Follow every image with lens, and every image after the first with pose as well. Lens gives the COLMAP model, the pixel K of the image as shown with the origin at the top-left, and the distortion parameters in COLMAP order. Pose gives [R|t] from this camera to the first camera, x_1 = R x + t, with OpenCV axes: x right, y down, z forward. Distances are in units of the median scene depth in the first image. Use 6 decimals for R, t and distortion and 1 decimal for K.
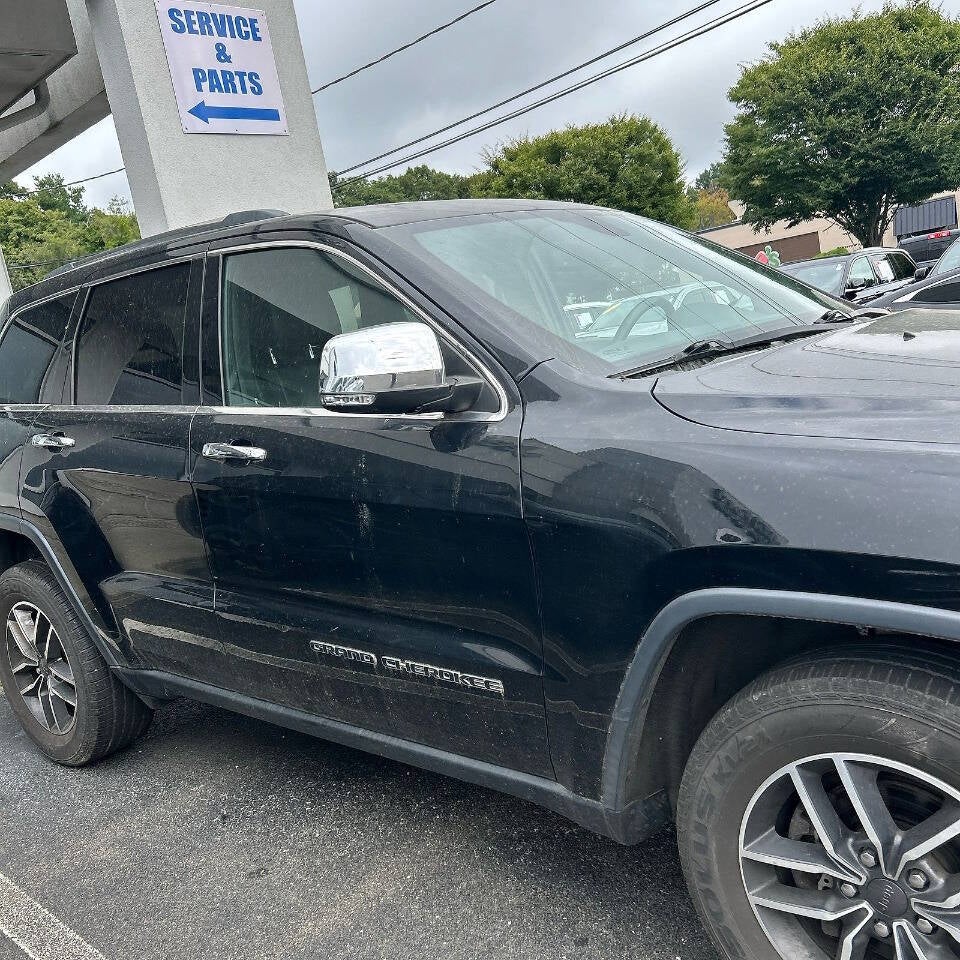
lens RADIAL K [[905.1, 0, 480.0], [0, 905.1, 480.0], [0, 0, 1]] dist [0.012360, 0.000522]
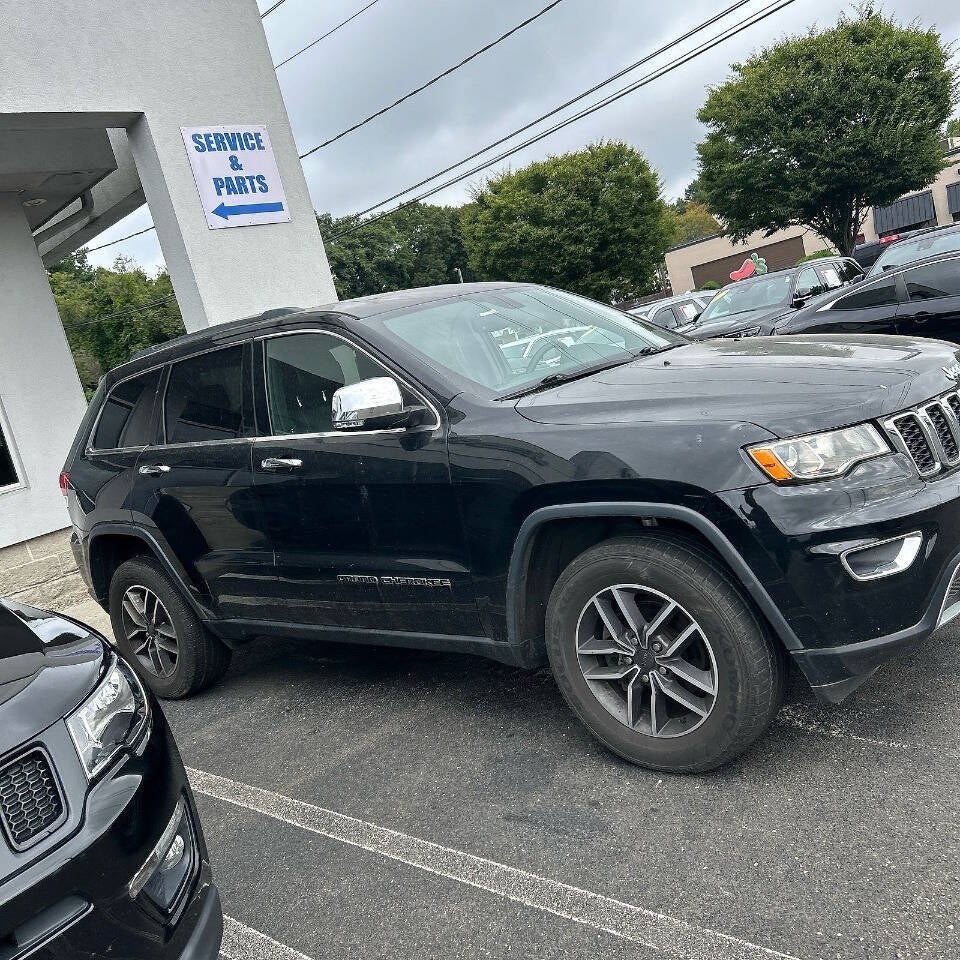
lens RADIAL K [[949.4, 0, 480.0], [0, 949.4, 480.0], [0, 0, 1]] dist [0.020673, -0.012446]
pose [[0.997028, -0.074269, -0.020470, 0.049217], [0.073600, 0.996784, -0.031687, 0.034646], [0.022757, 0.030086, 0.999288, -0.298767]]
